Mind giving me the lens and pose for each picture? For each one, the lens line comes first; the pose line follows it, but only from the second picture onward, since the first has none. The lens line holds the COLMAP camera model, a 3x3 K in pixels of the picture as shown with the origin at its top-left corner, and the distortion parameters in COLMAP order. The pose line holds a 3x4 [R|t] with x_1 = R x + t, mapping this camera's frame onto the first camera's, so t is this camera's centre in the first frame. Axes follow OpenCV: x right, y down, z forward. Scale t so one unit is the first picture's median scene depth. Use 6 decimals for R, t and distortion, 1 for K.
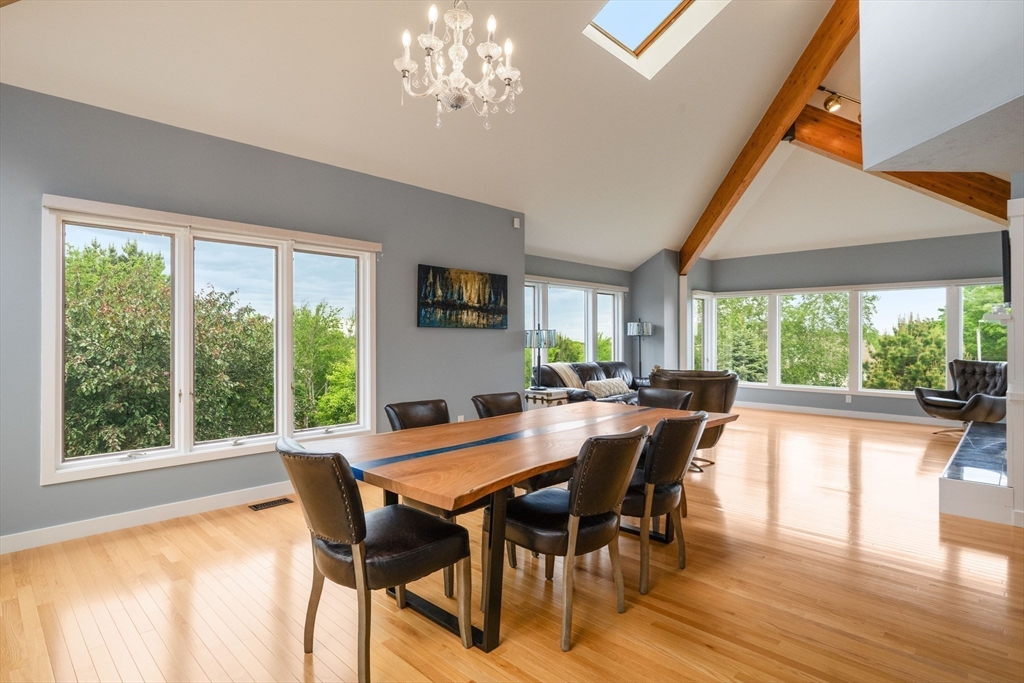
lens RADIAL K [[528.4, 0, 512.0], [0, 528.4, 341.5], [0, 0, 1]] dist [-0.000316, -0.000169]
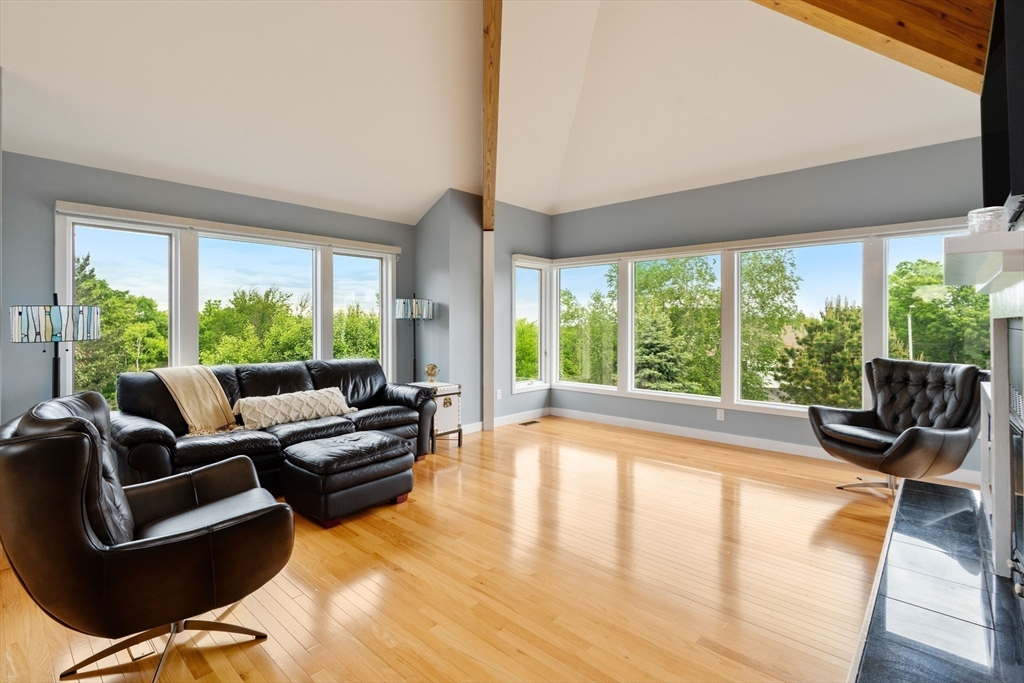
lens RADIAL K [[475.4, 0, 509.7], [0, 475.4, 328.0], [0, 0, 1]] dist [-0.002254, -0.000208]
pose [[0.999701, -0.001234, 0.024409, 0.176014], [0.001165, 0.999995, 0.002837, -0.000783], [-0.024413, -0.002808, 0.999698, 0.202106]]
